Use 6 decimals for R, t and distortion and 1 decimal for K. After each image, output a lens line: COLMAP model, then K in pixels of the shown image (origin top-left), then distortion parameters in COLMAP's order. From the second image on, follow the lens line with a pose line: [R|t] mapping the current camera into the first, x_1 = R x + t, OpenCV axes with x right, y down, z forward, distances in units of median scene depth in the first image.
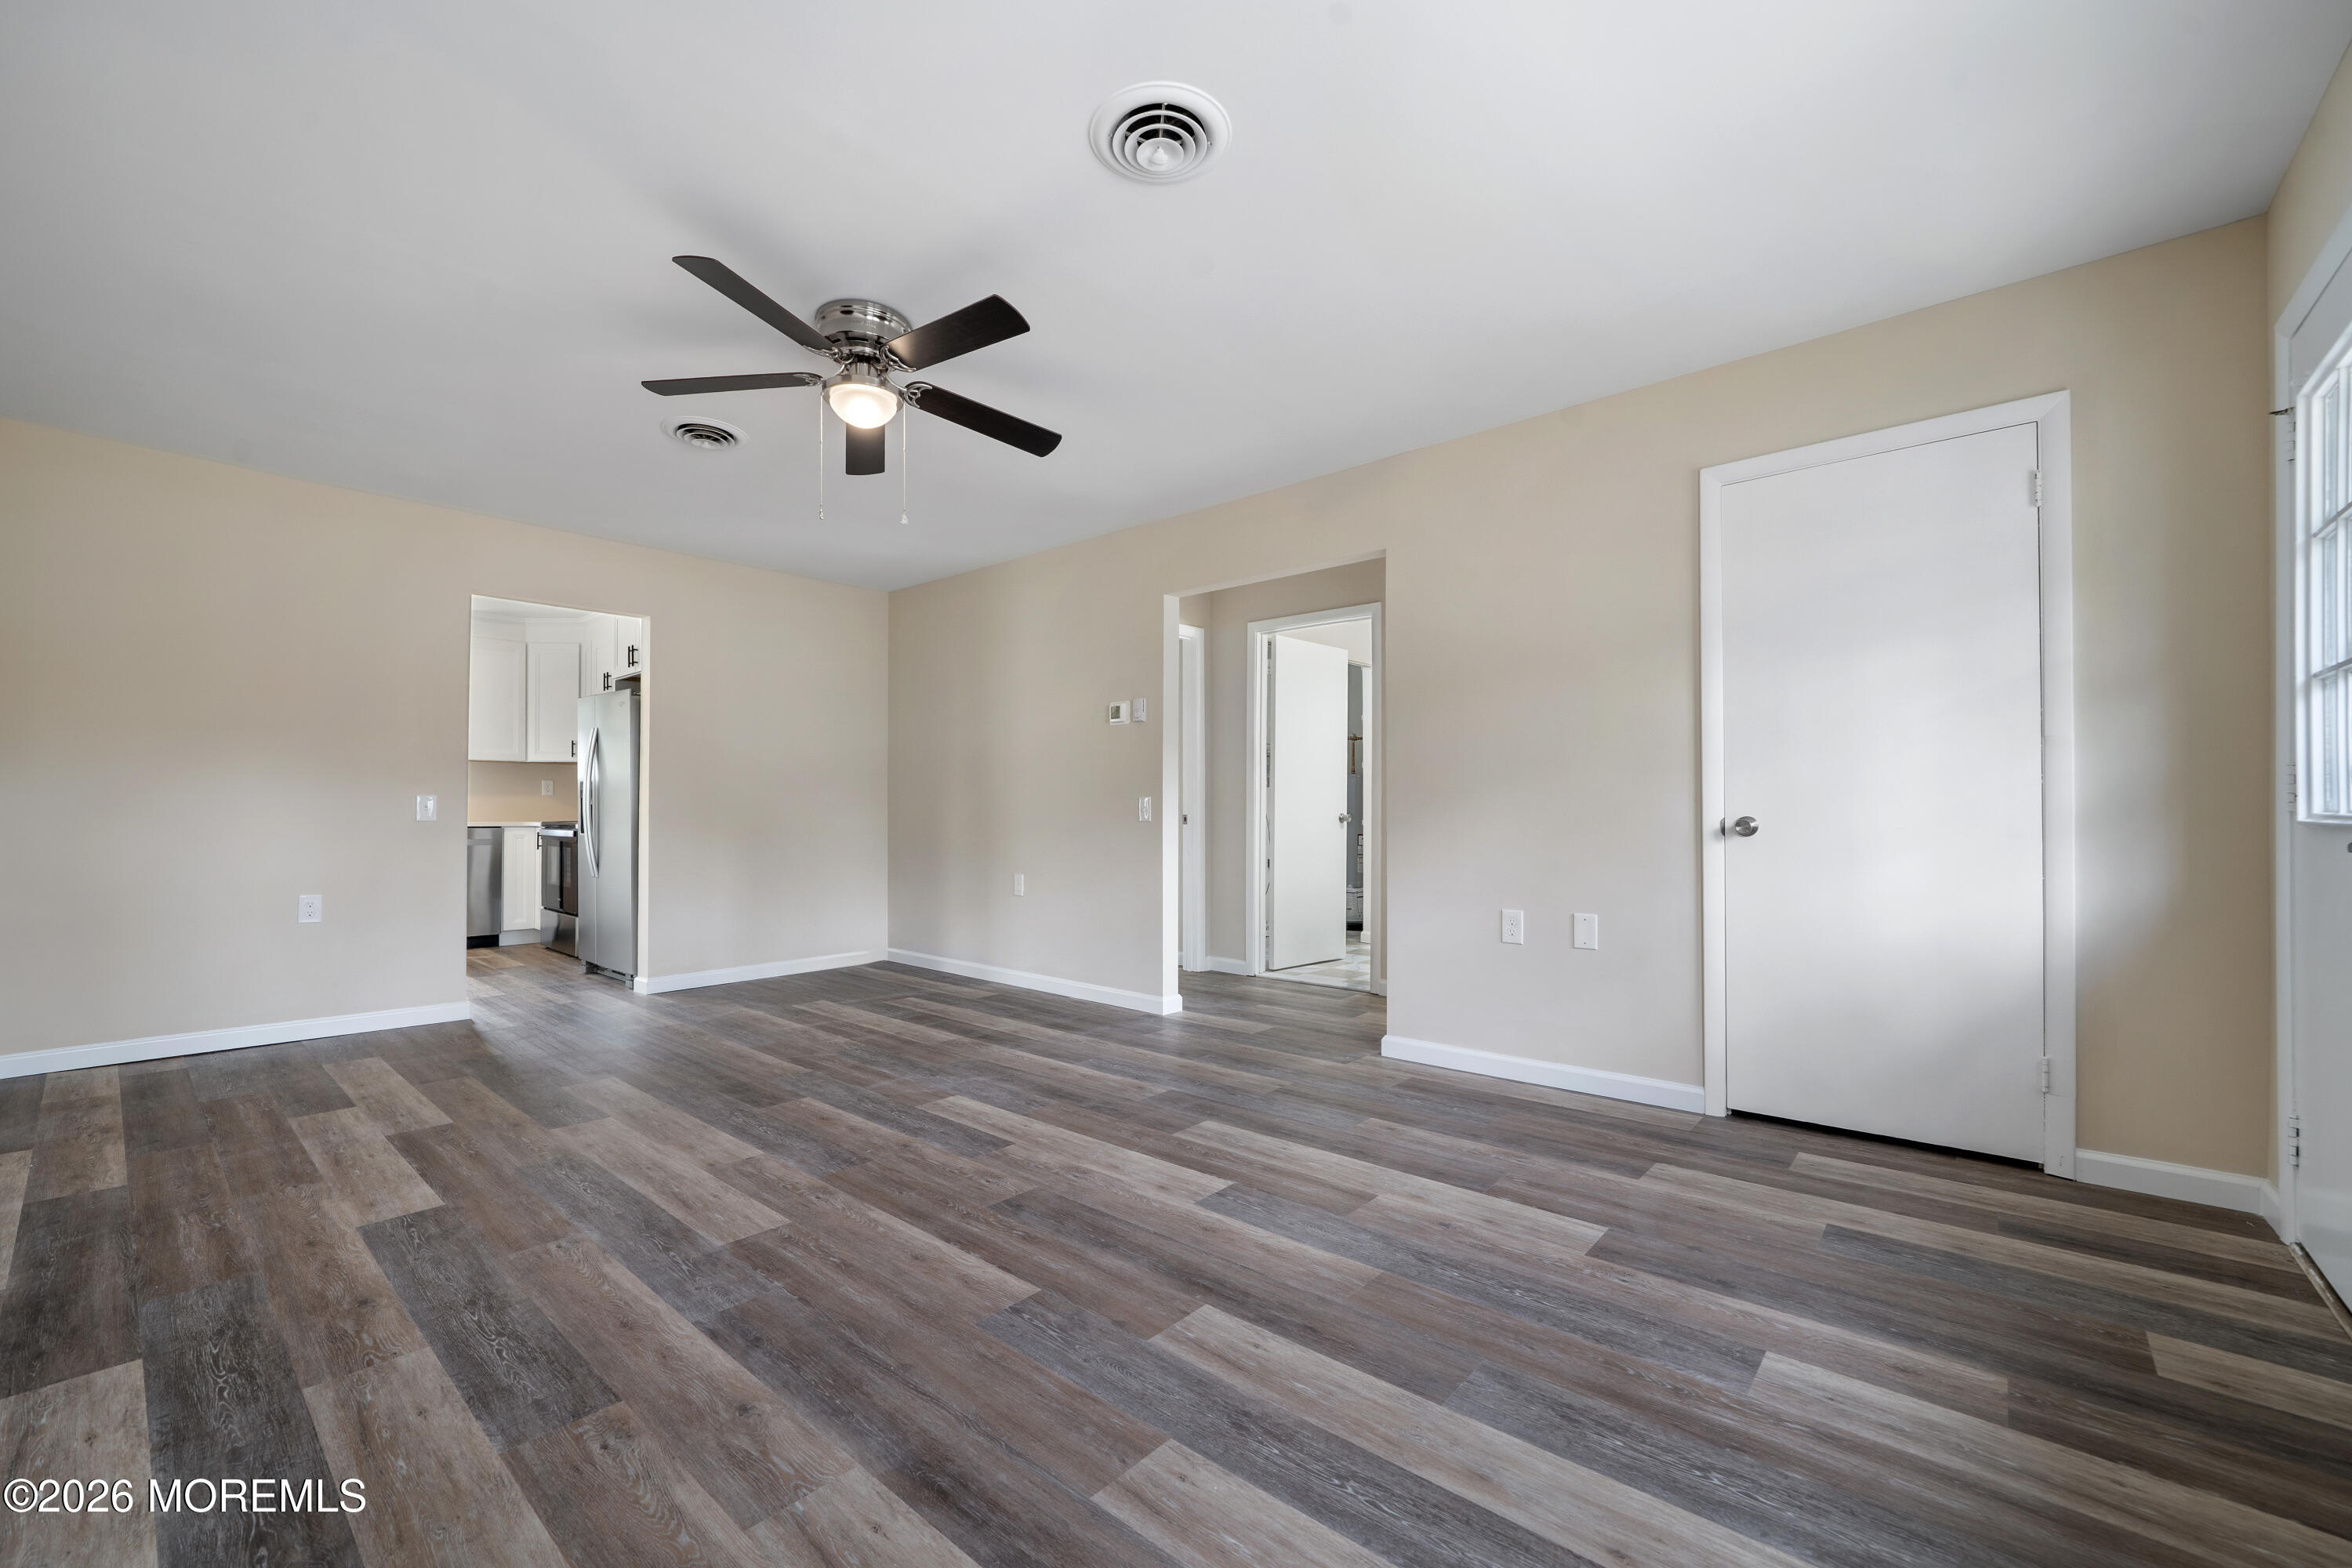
lens RADIAL K [[954.7, 0, 1168.6], [0, 954.7, 813.7], [0, 0, 1]] dist [-0.001166, -0.000083]
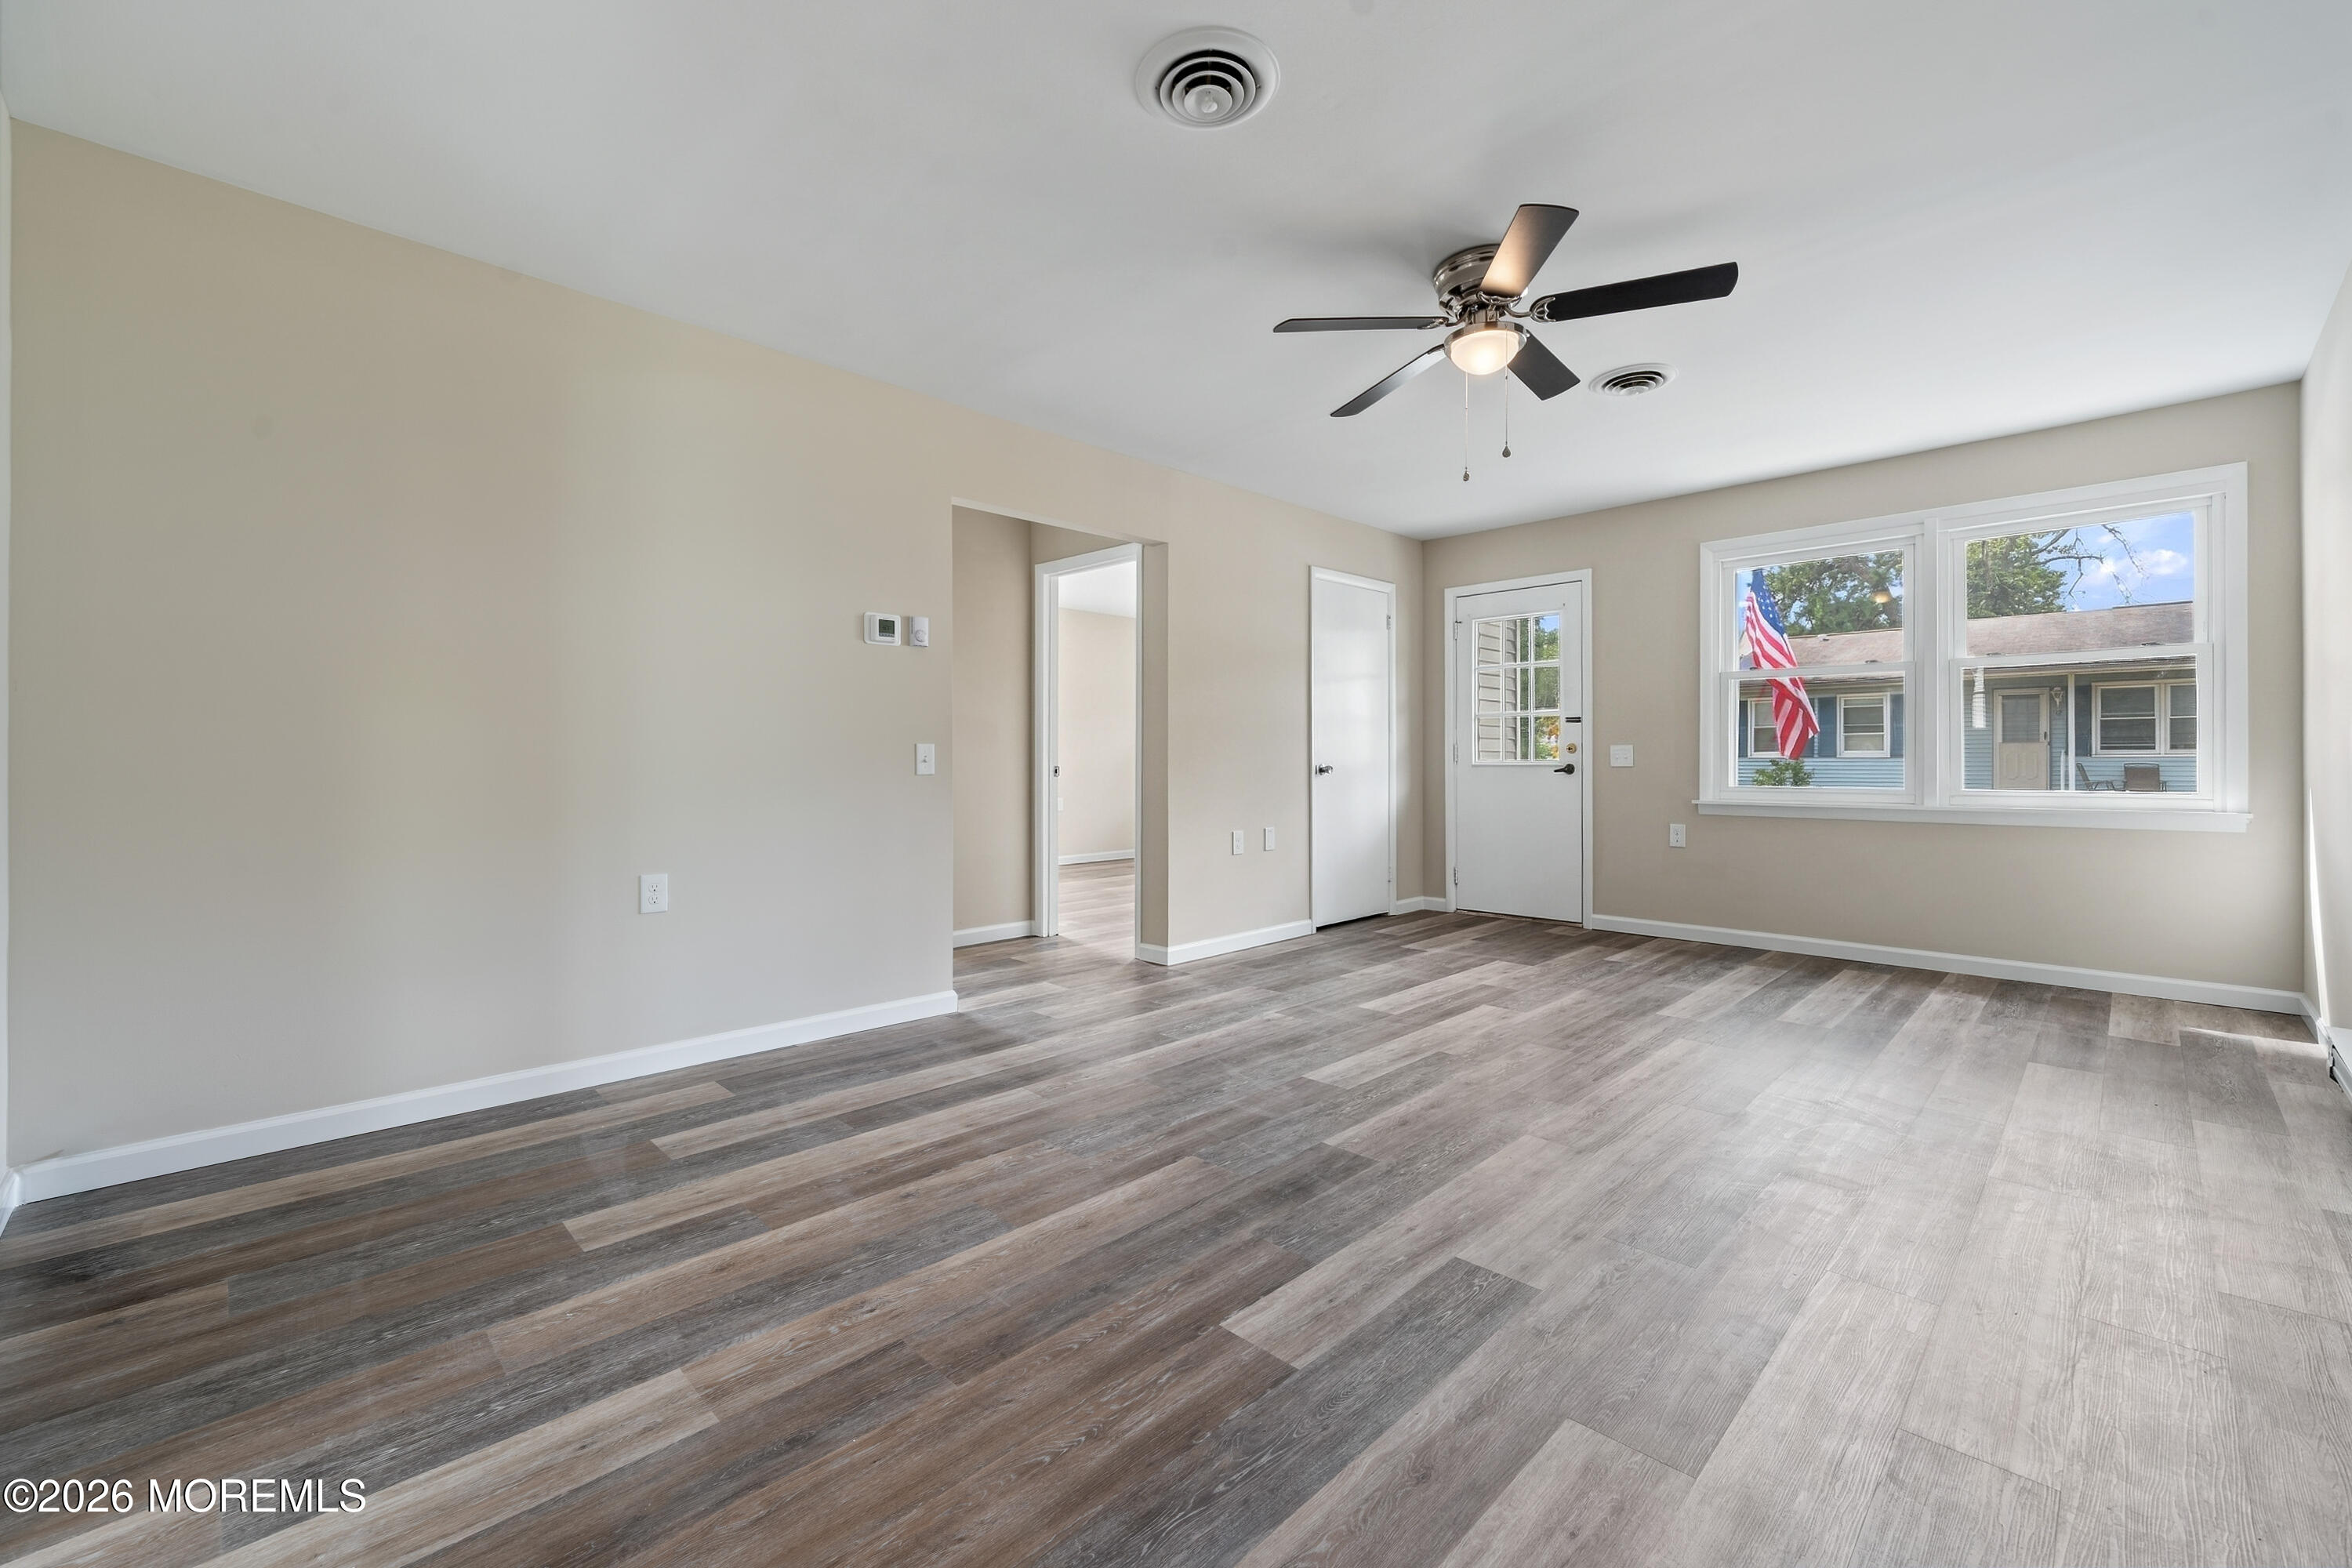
lens RADIAL K [[952.4, 0, 1162.8], [0, 952.4, 769.4], [0, 0, 1]] dist [-0.001827, 0.000023]
pose [[0.075100, -0.007142, 0.997150, -1.136730], [0.006486, 0.999957, 0.006673, -0.000121], [-0.997155, 0.005967, 0.075143, 1.074442]]
